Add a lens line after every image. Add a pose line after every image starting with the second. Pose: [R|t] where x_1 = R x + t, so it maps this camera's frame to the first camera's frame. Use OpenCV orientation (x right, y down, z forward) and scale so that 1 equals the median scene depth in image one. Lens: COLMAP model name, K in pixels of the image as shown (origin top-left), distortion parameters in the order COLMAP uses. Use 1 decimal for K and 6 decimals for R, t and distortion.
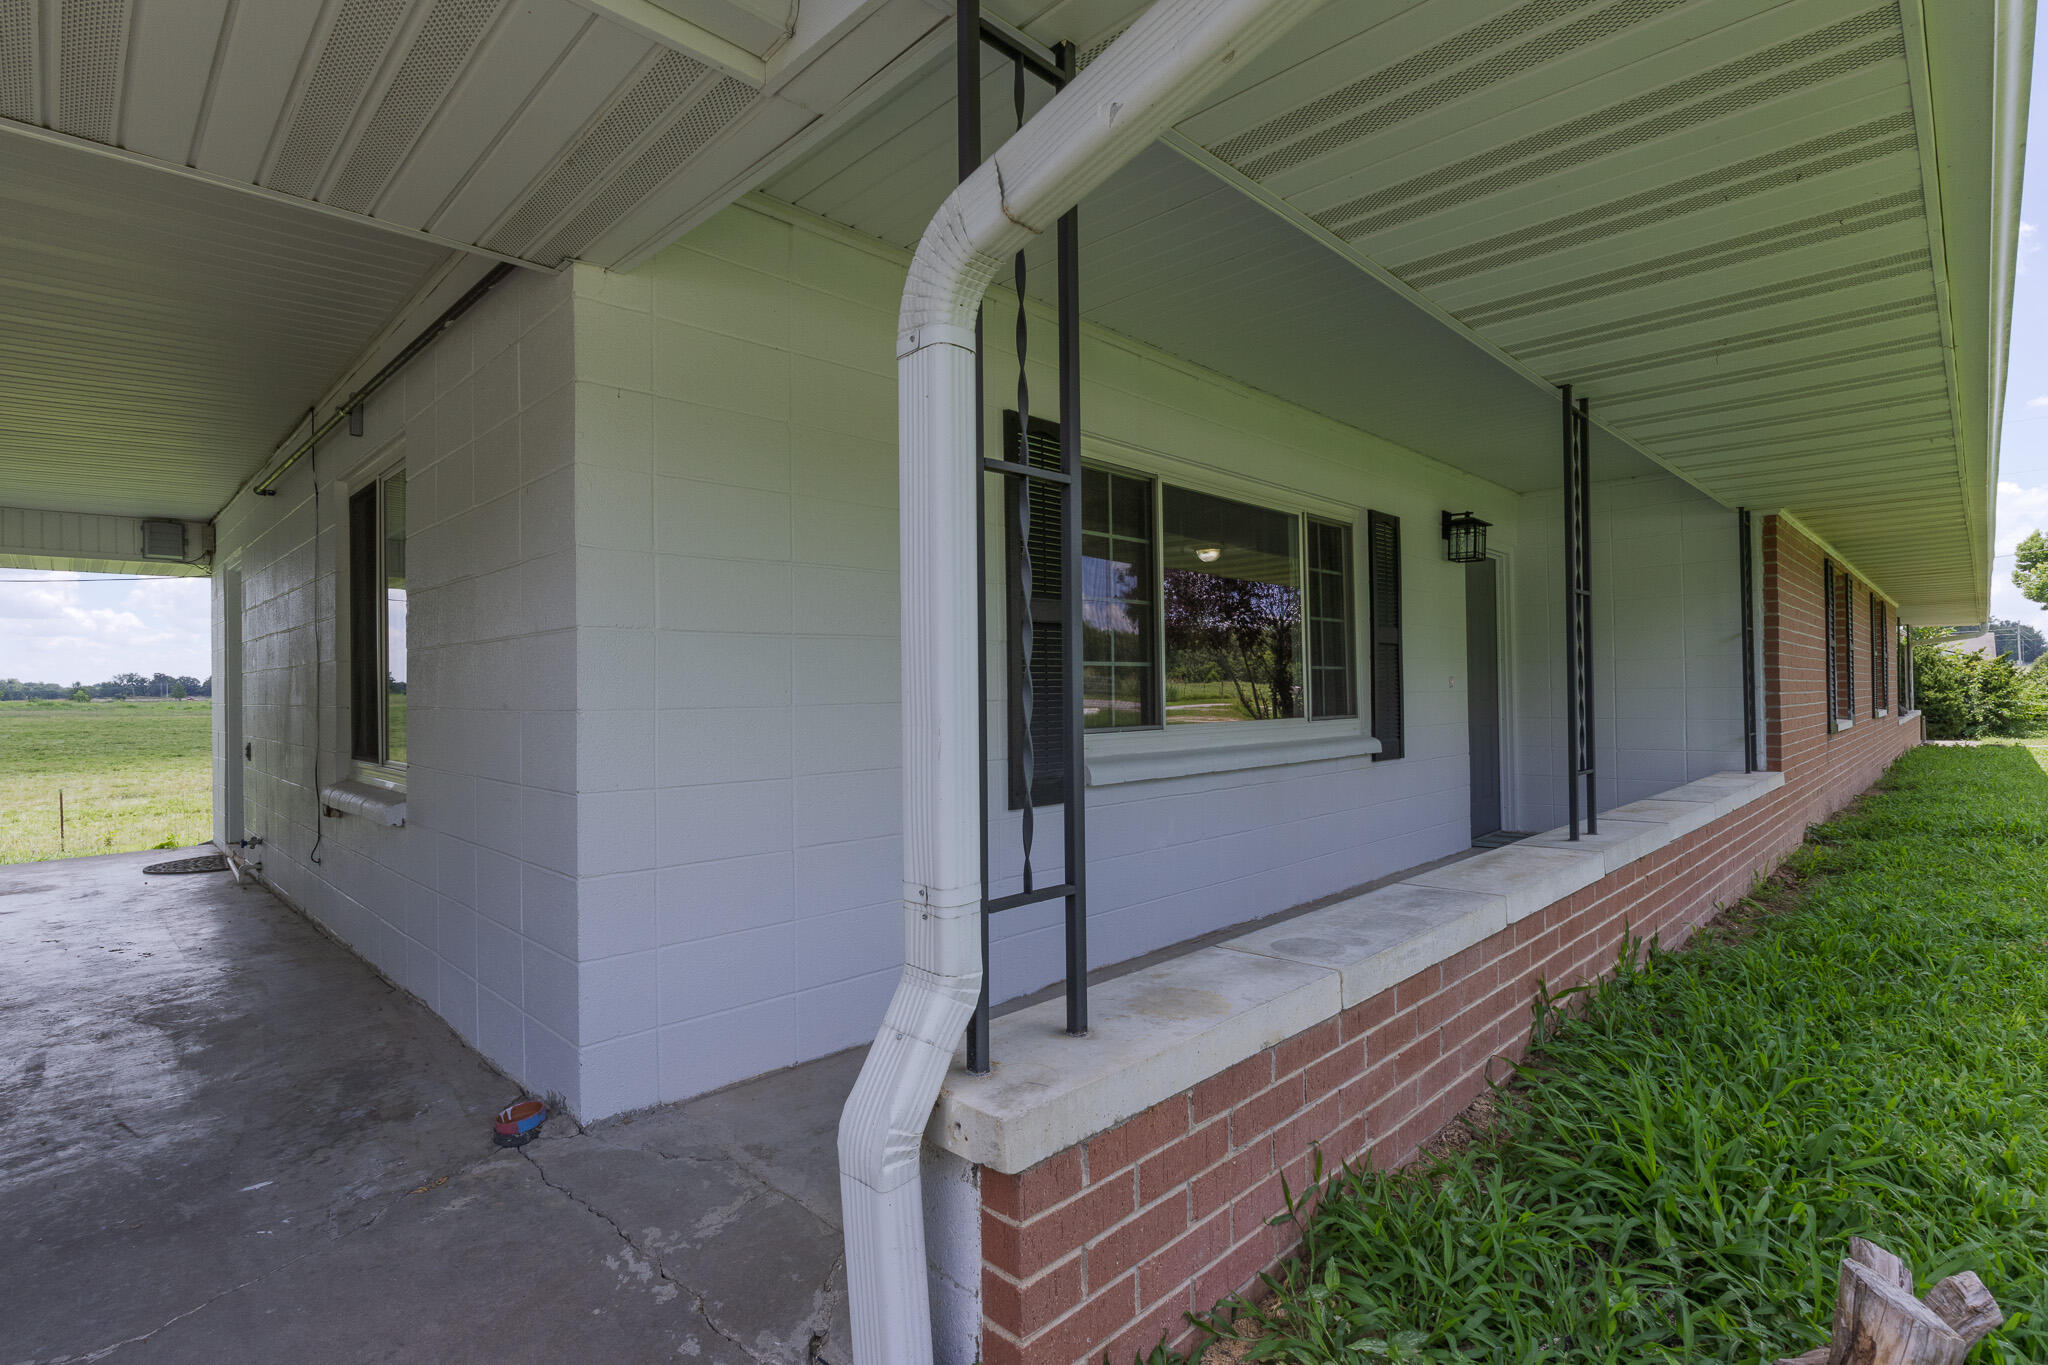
lens RADIAL K [[967.1, 0, 1017.3], [0, 967.1, 672.3], [0, 0, 1]] dist [0.000511, 0.000178]
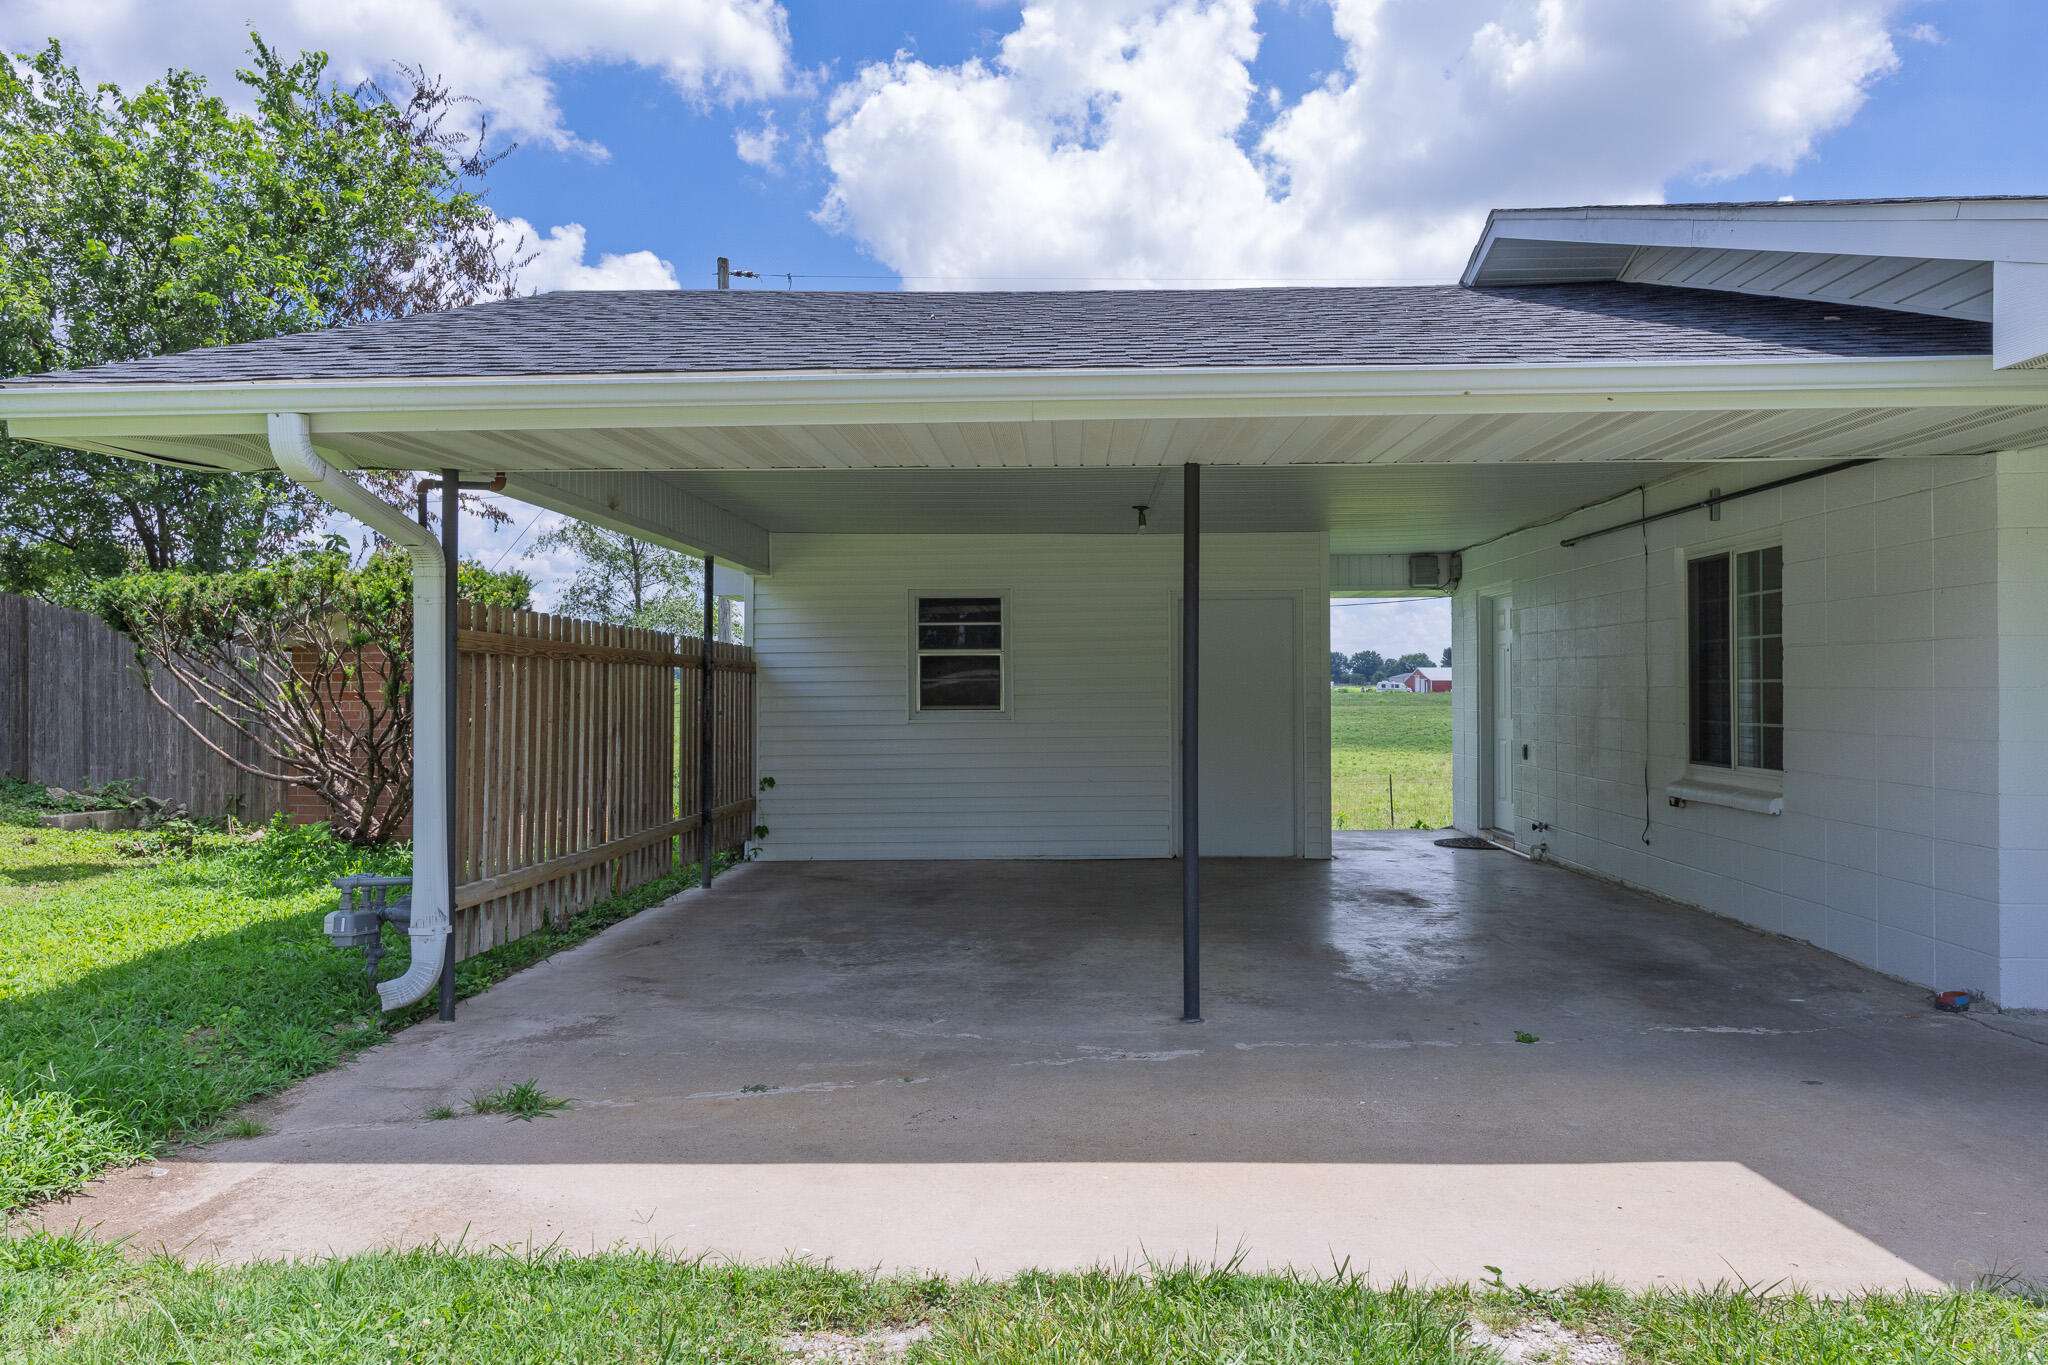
lens RADIAL K [[1366.0, 0, 1044.3], [0, 1366.0, 671.2], [0, 0, 1]] dist [-0.005263, 0.000240]
pose [[0.687256, 0.002360, -0.726411, 0.031046], [0.007363, 0.999921, 0.010214, -0.040275], [0.726378, -0.012368, 0.687184, -0.607883]]
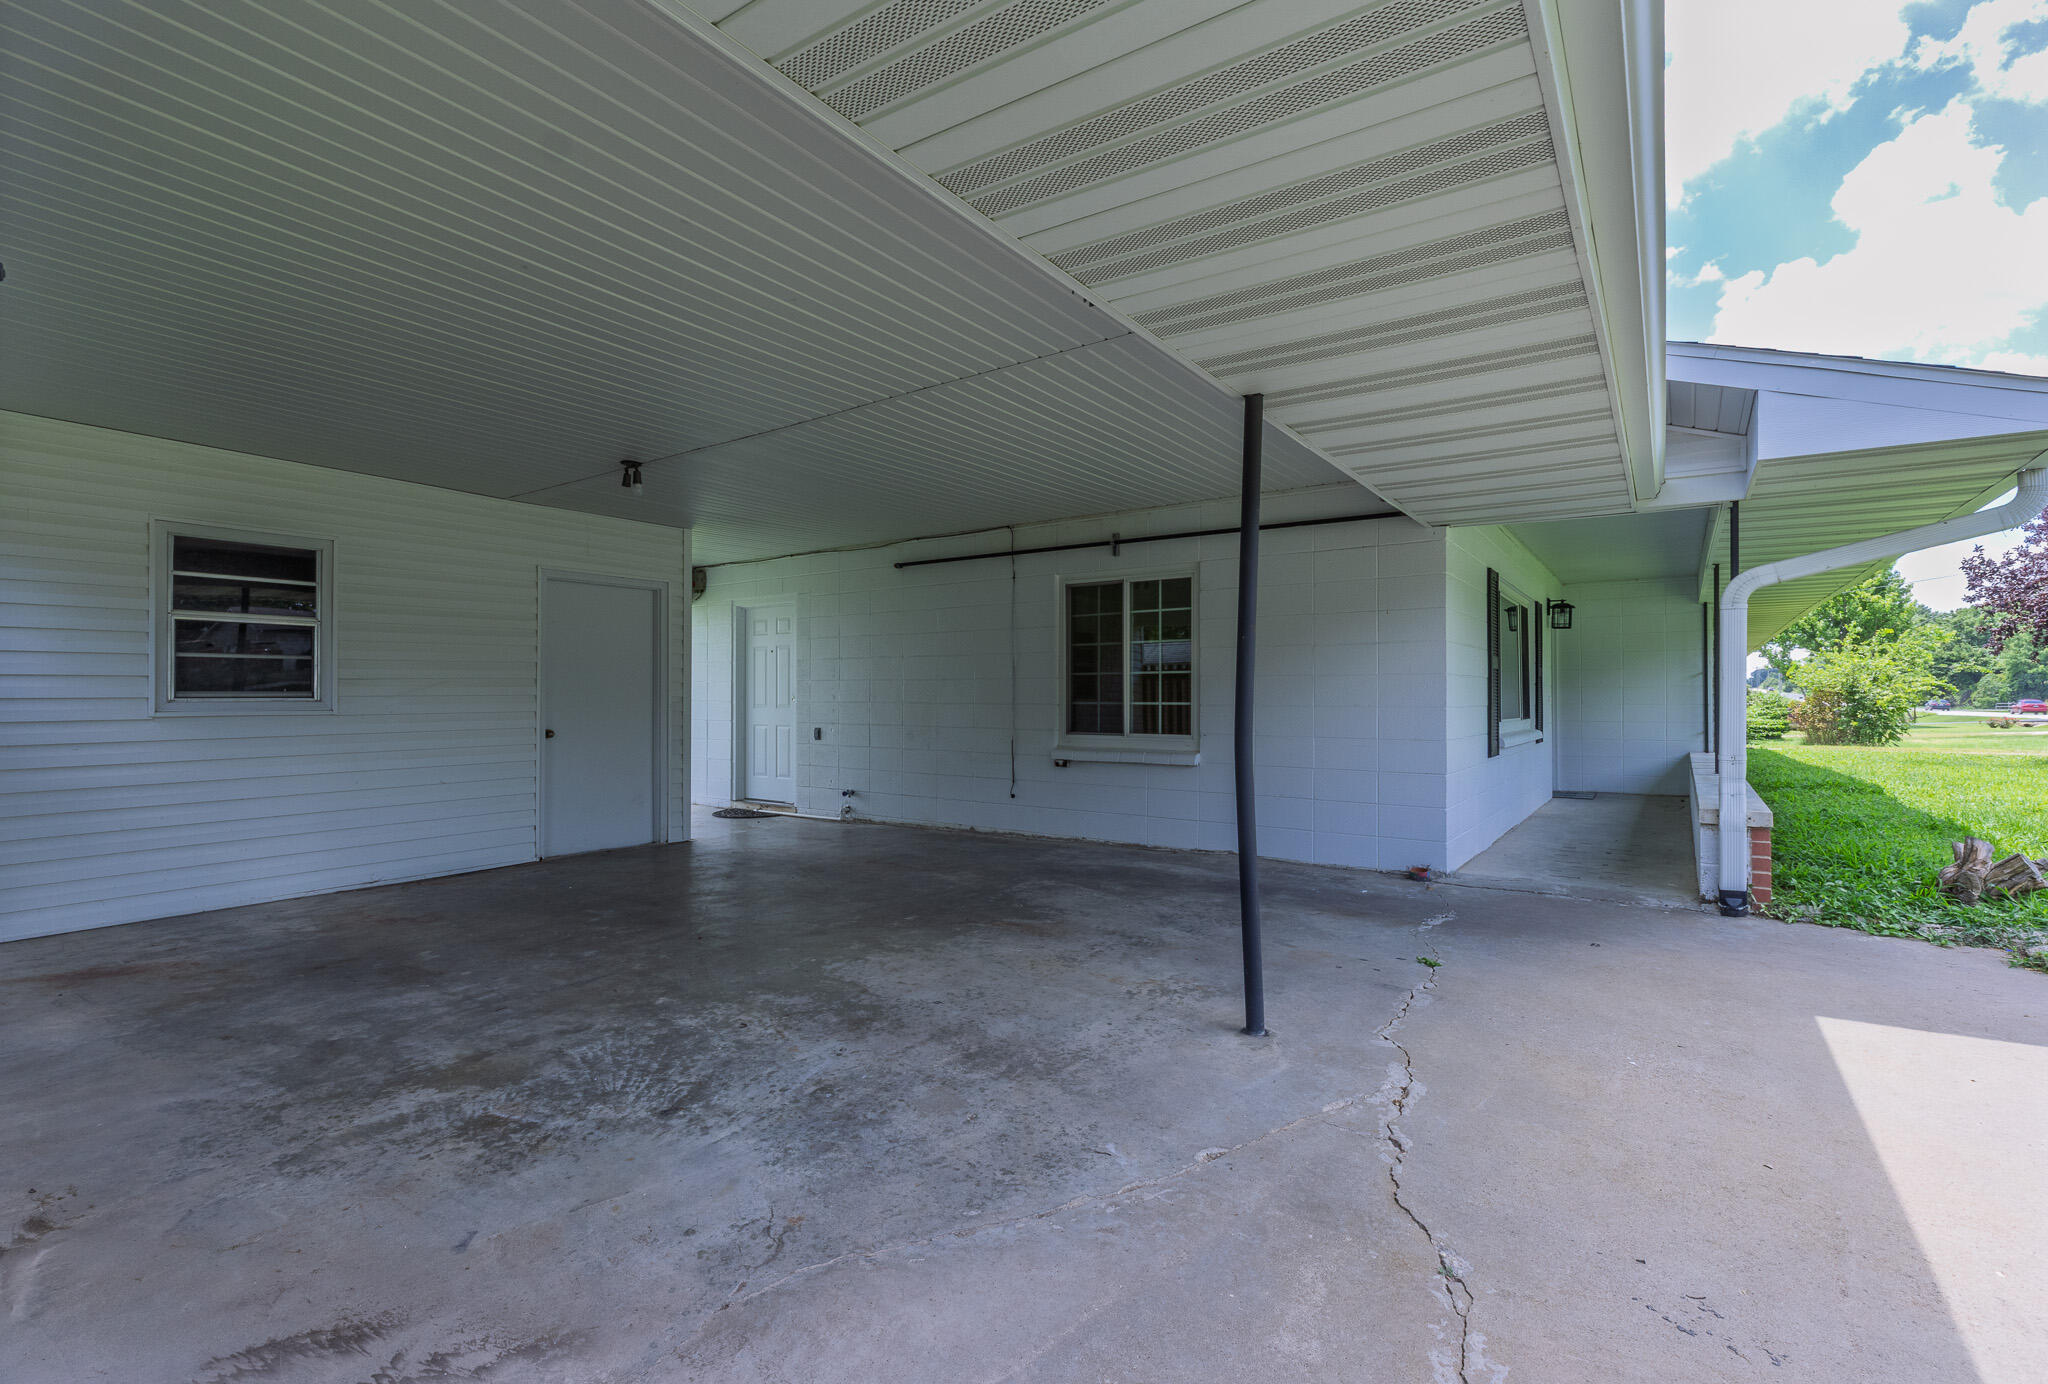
lens RADIAL K [[911.3, 0, 1020.2], [0, 911.3, 688.3], [0, 0, 1]] dist [-0.004502, 0.000900]
pose [[0.987439, 0.016622, 0.157127, -0.707334], [-0.017930, 0.999815, 0.006912, -0.002916], [-0.156983, -0.009642, 0.987554, -0.432449]]
